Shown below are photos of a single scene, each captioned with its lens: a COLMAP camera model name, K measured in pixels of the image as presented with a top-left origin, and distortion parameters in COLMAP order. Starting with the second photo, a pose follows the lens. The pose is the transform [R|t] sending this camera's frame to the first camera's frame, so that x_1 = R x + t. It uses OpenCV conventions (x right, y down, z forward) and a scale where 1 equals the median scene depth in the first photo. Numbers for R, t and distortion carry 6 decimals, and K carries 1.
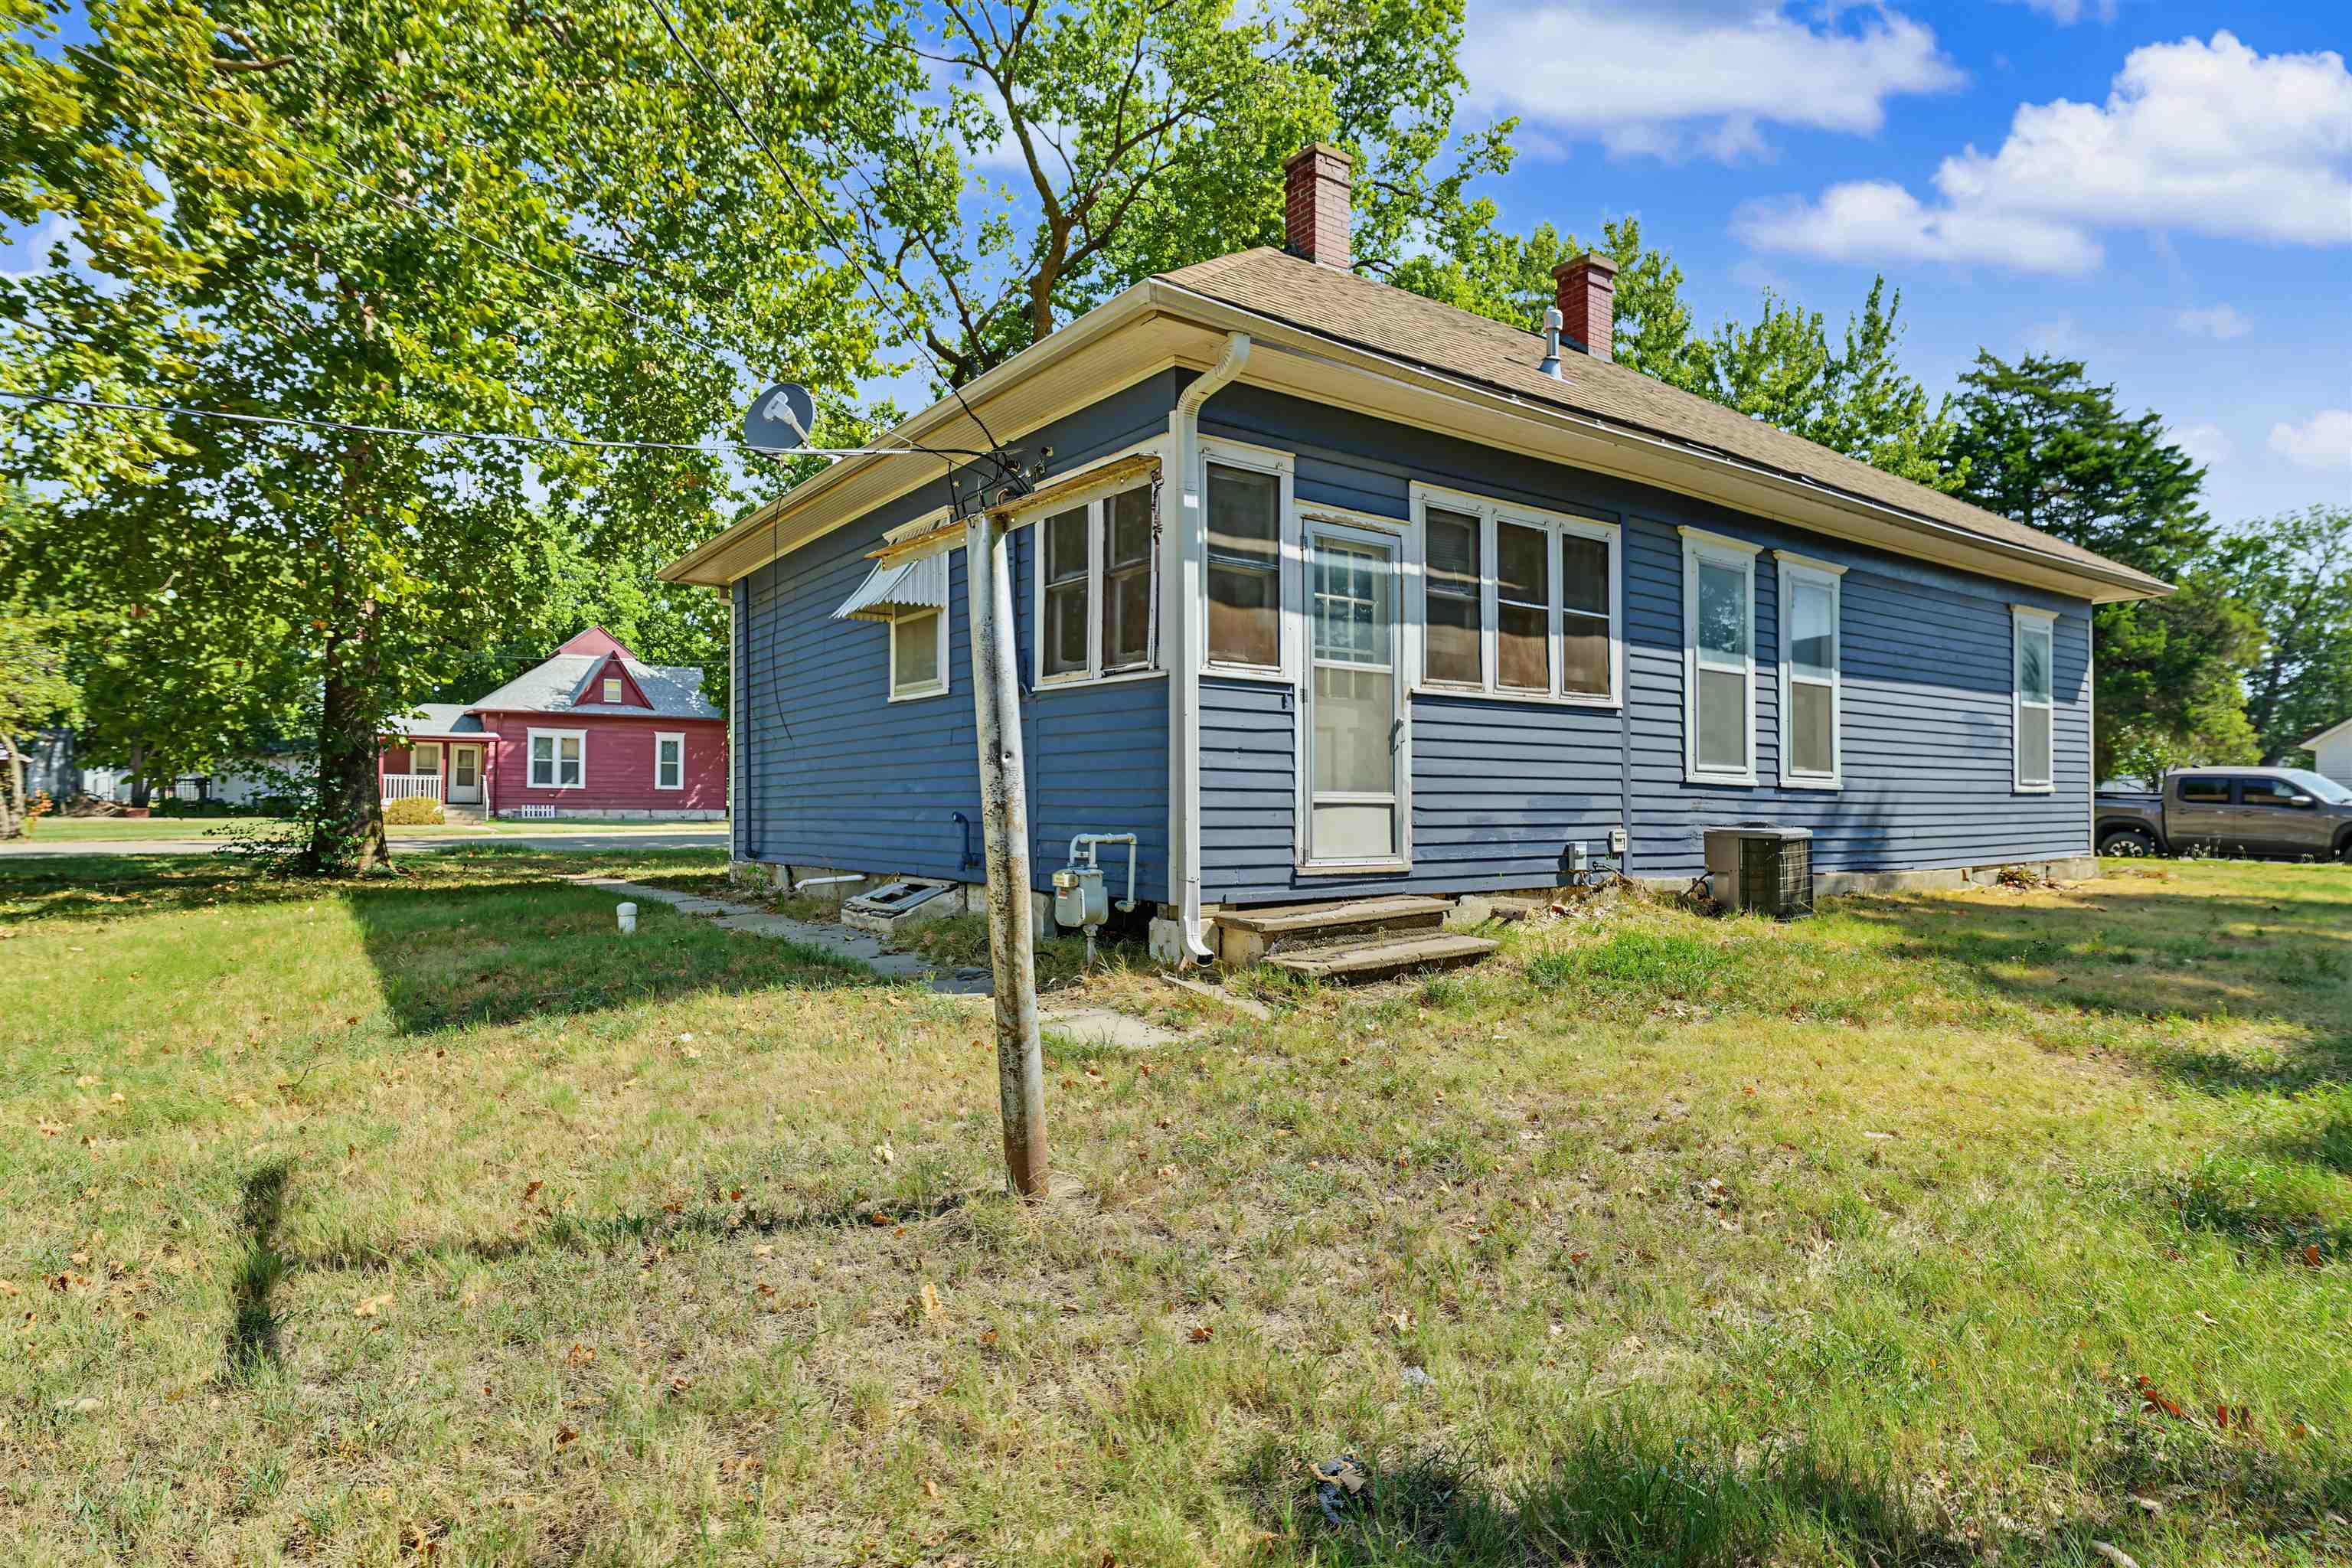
lens RADIAL K [[1258.6, 0, 1173.6], [0, 1258.6, 789.7], [0, 0, 1]] dist [-0.001381, 0.000021]
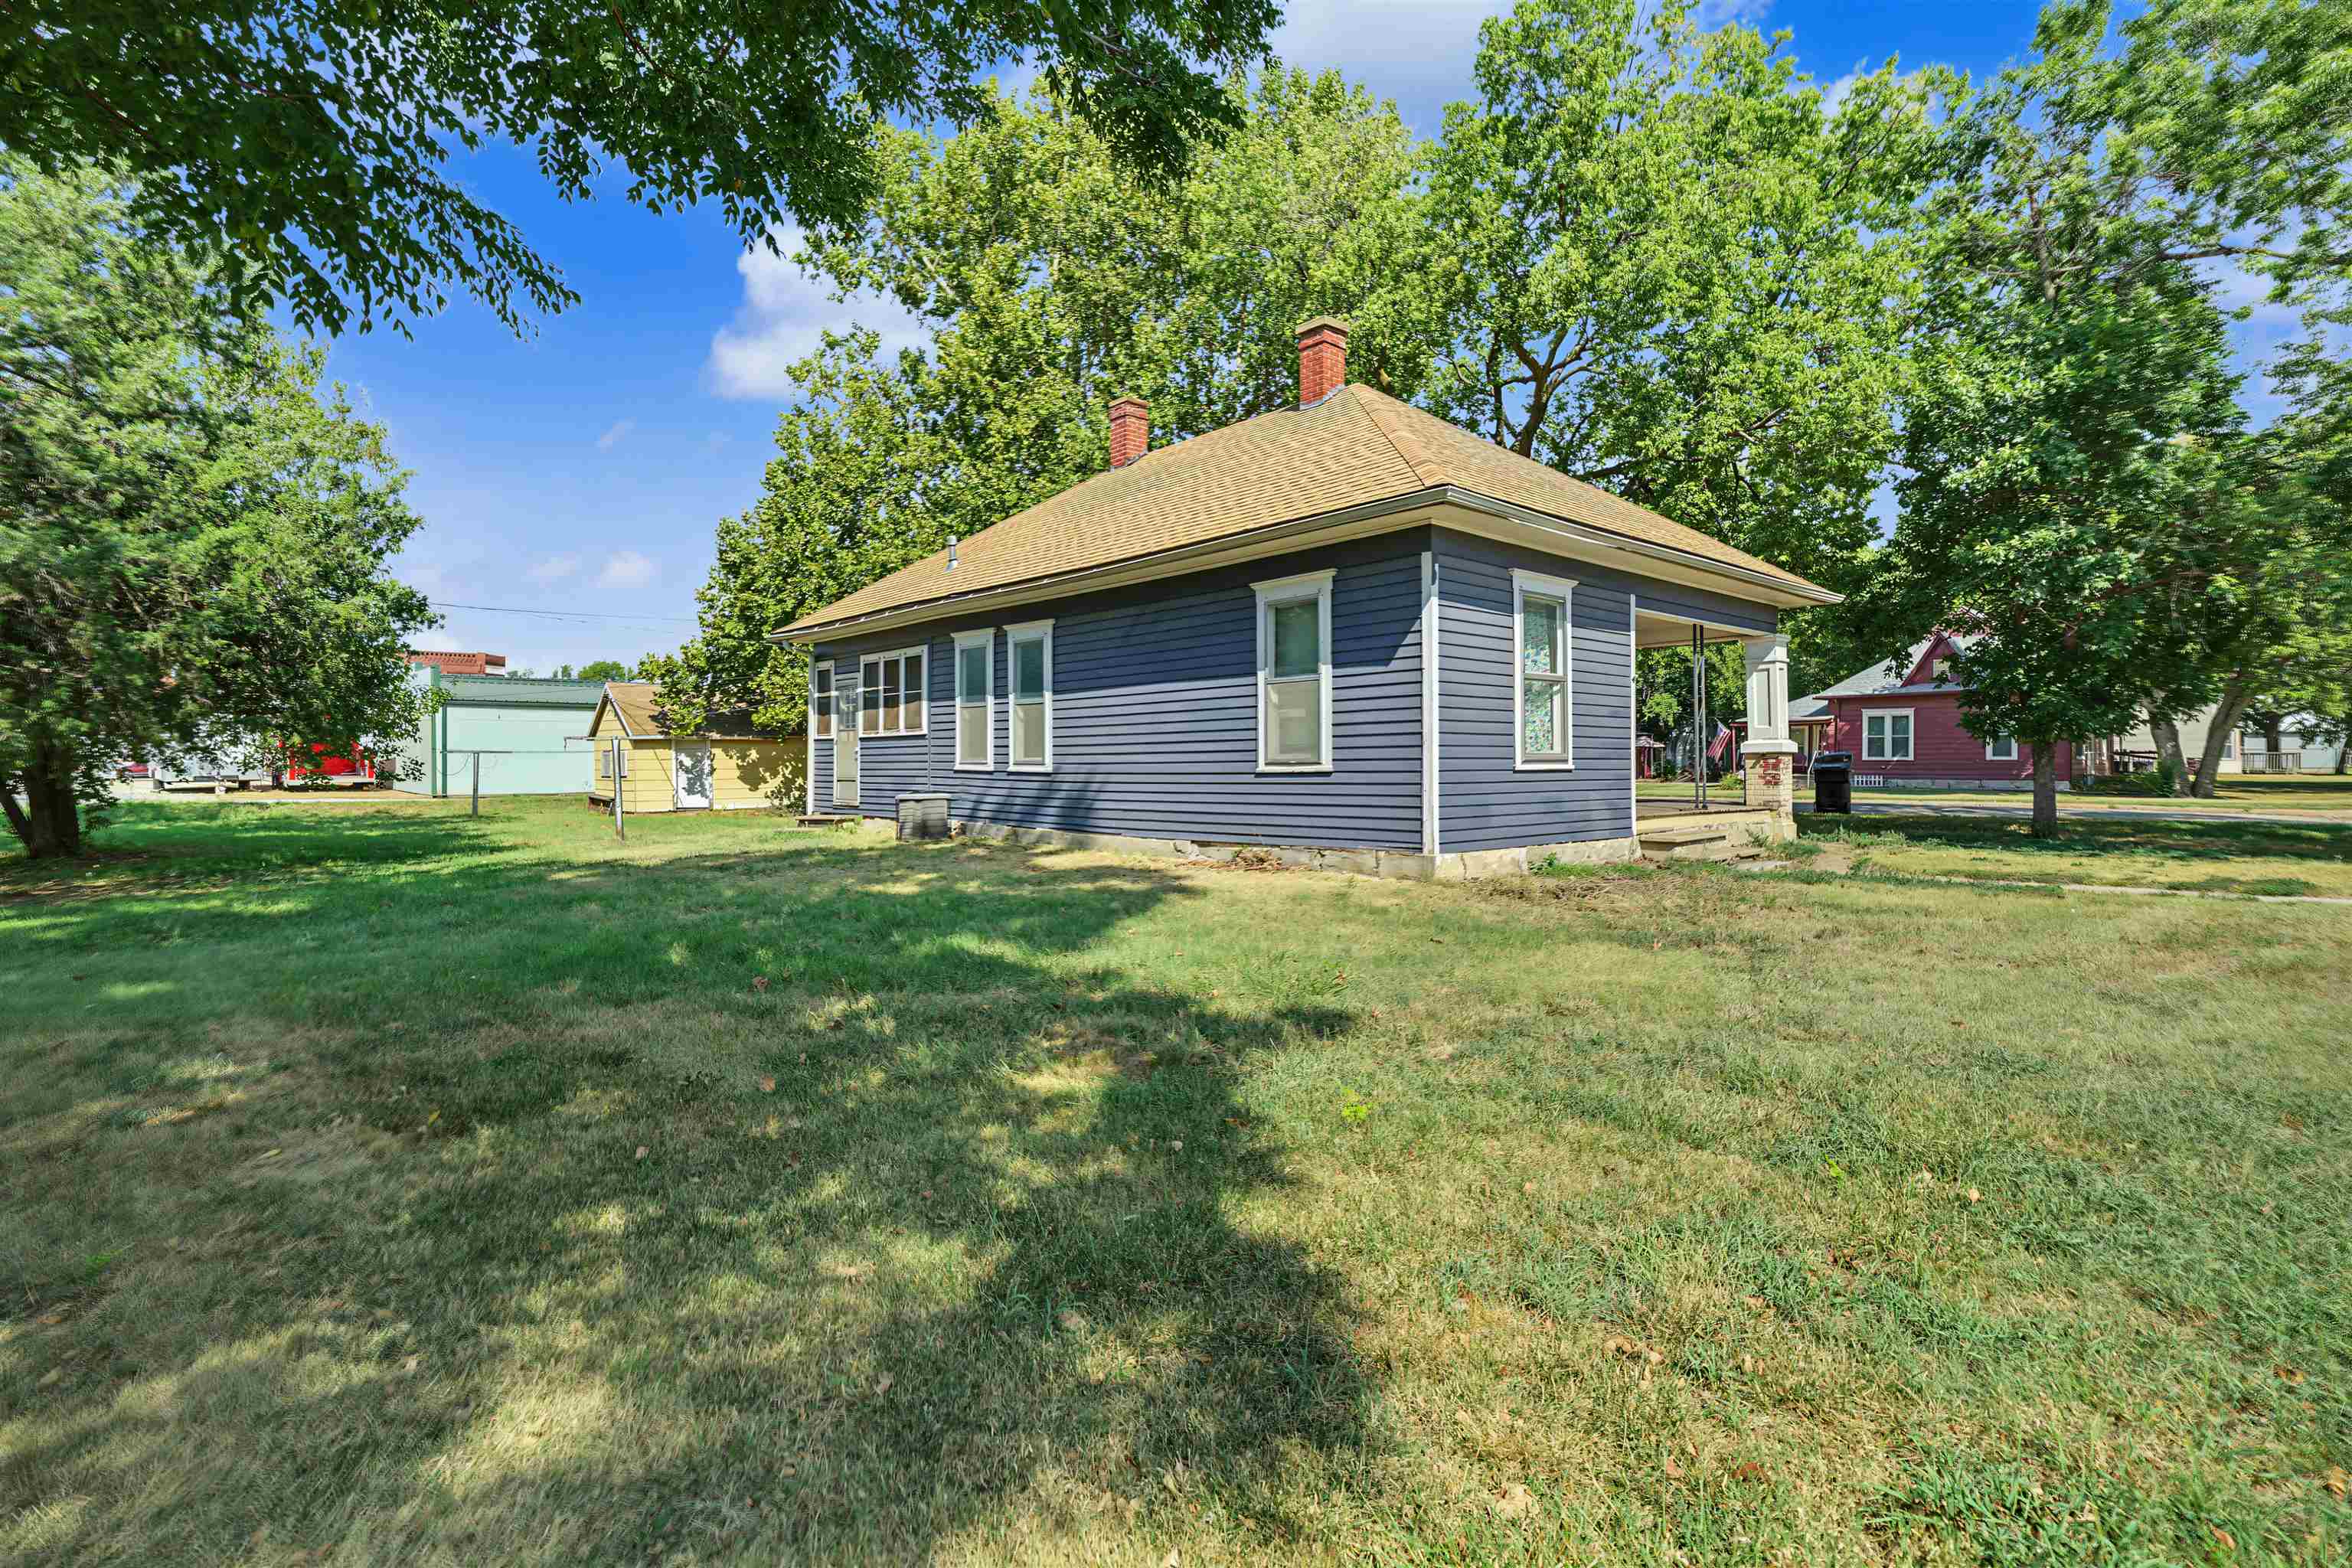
lens RADIAL K [[1141.5, 0, 1179.9], [0, 1141.5, 769.6], [0, 0, 1]] dist [0.004438, 0.000325]
pose [[0.106959, -0.003137, -0.994258, 2.101223], [0.013259, 0.999911, -0.001728, 0.000723], [0.994175, -0.012998, 0.106991, 1.136321]]
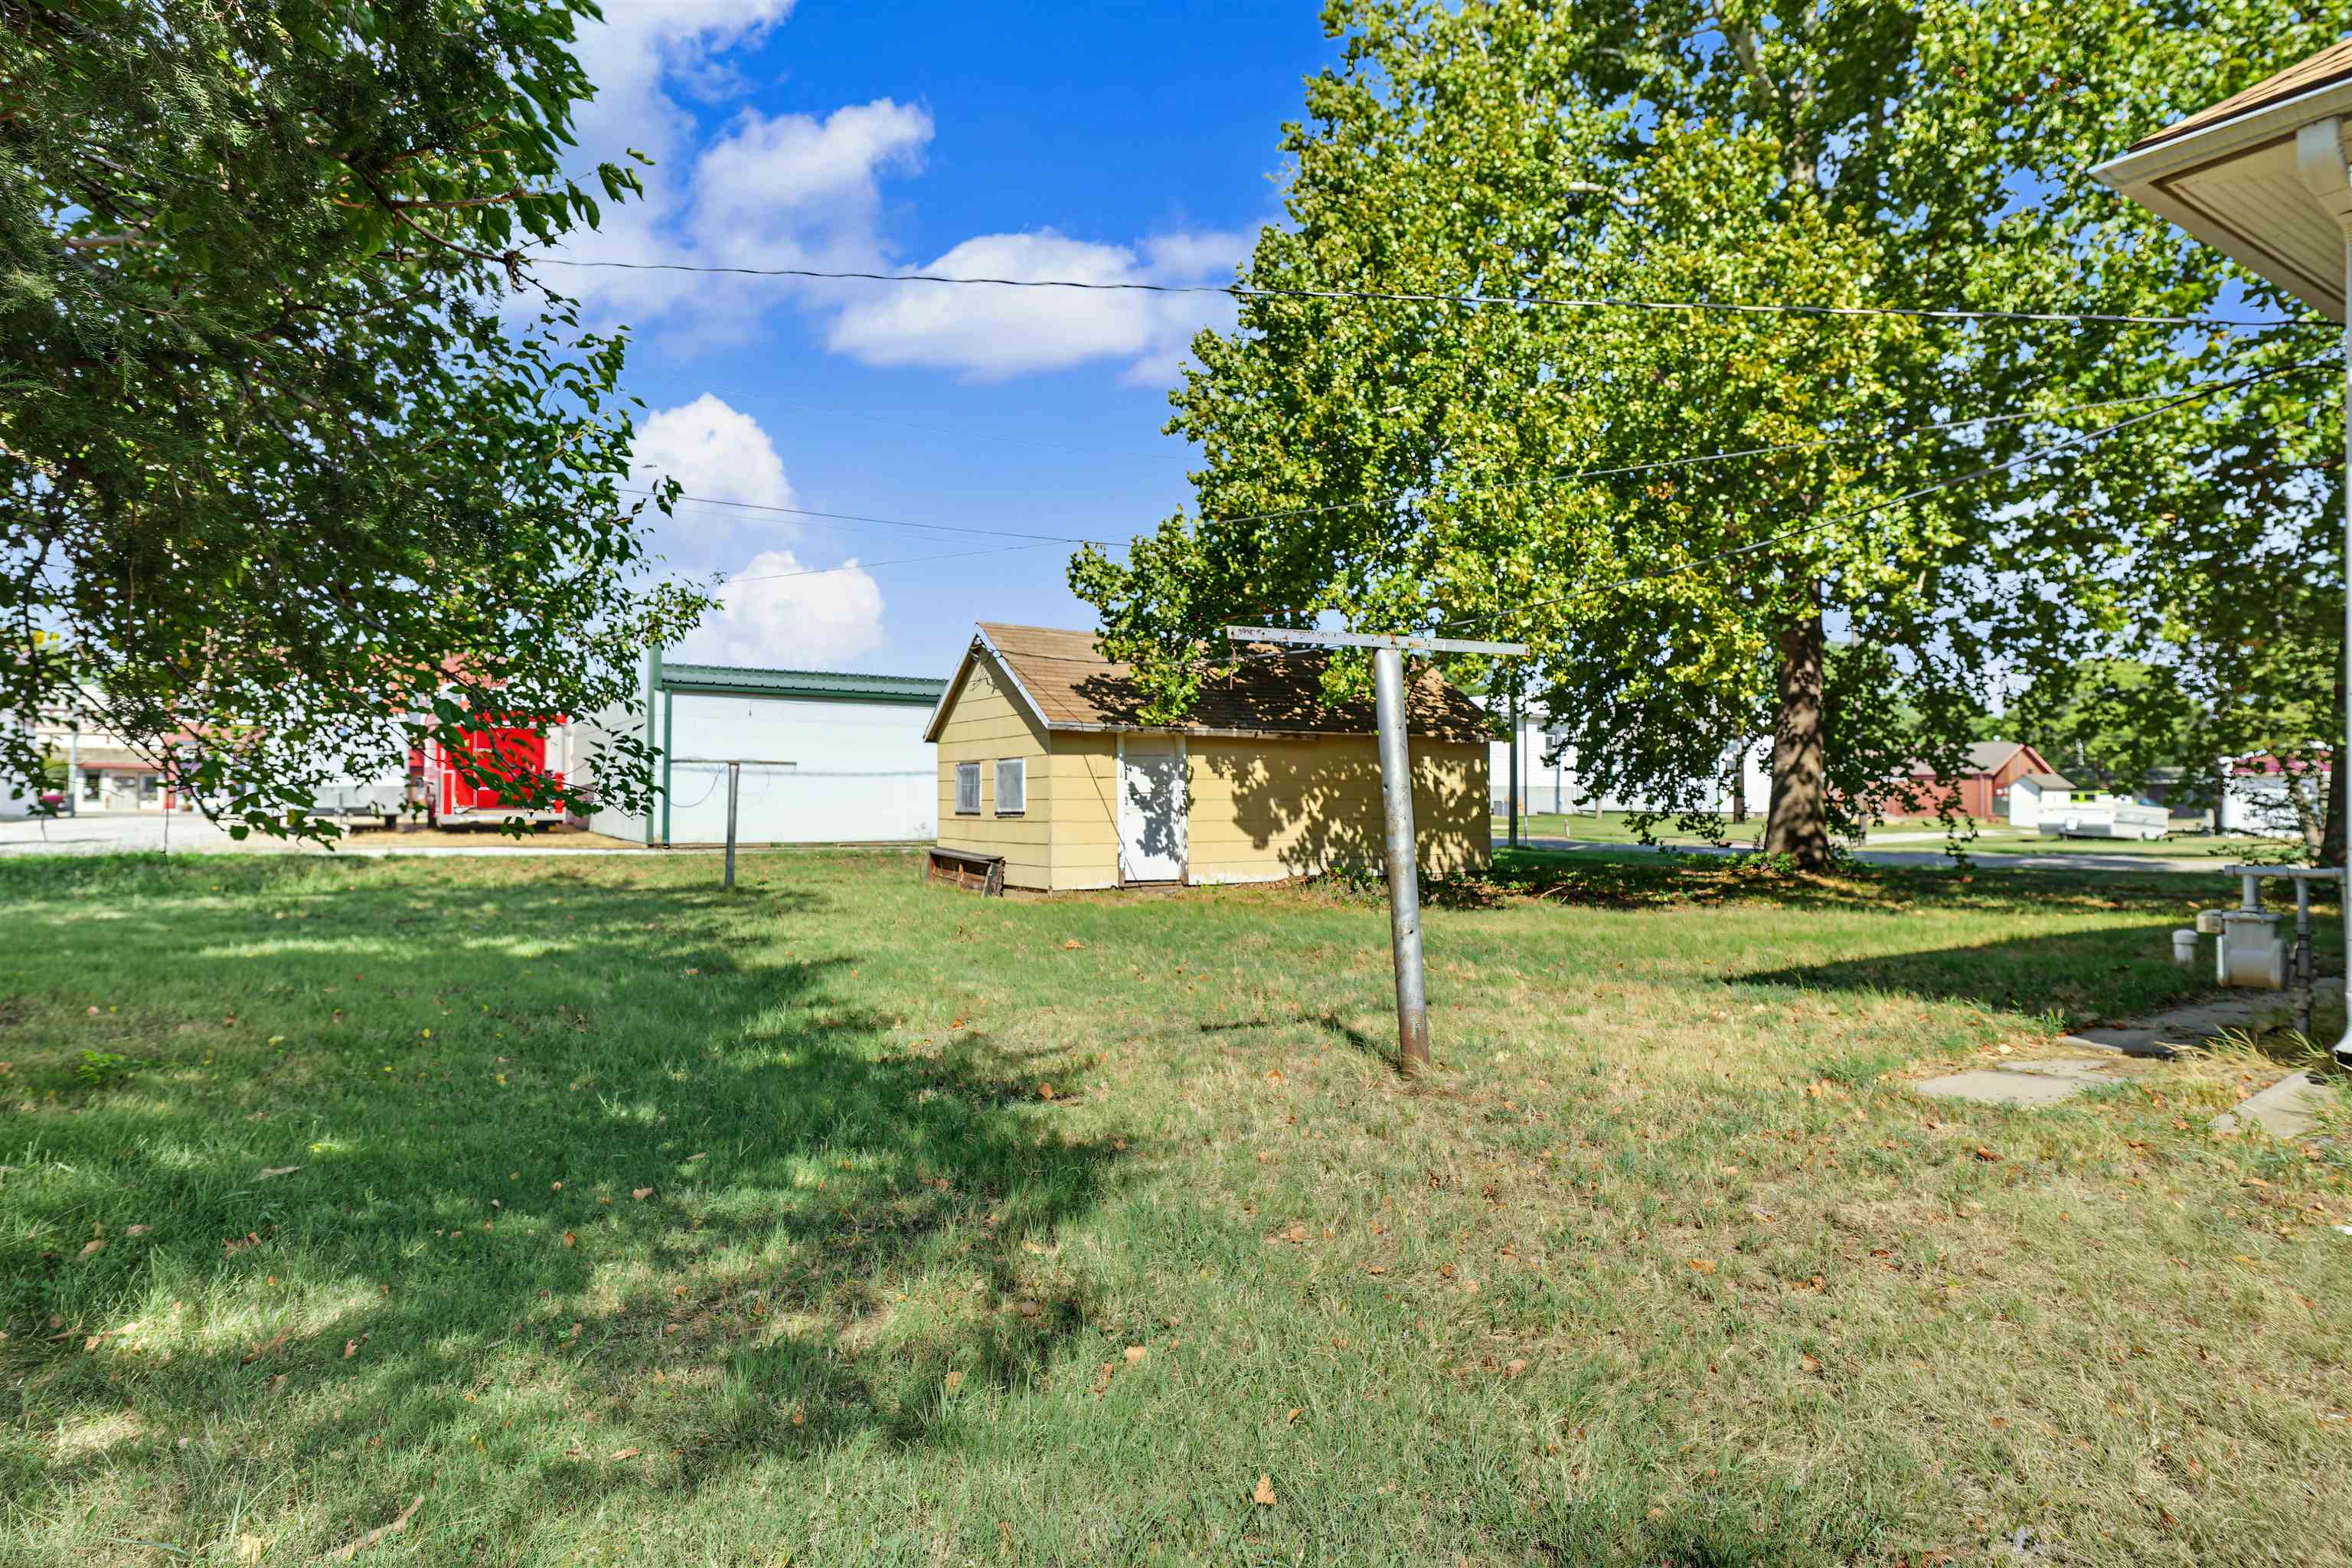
lens RADIAL K [[1258.6, 0, 1170.2], [0, 1258.6, 797.8], [0, 0, 1]] dist [-0.001381, 0.000021]
pose [[-0.070273, -0.018429, -0.997358, 1.059319], [0.001044, 0.999827, -0.018549, 0.003086], [0.997527, -0.002345, -0.070242, 0.588694]]
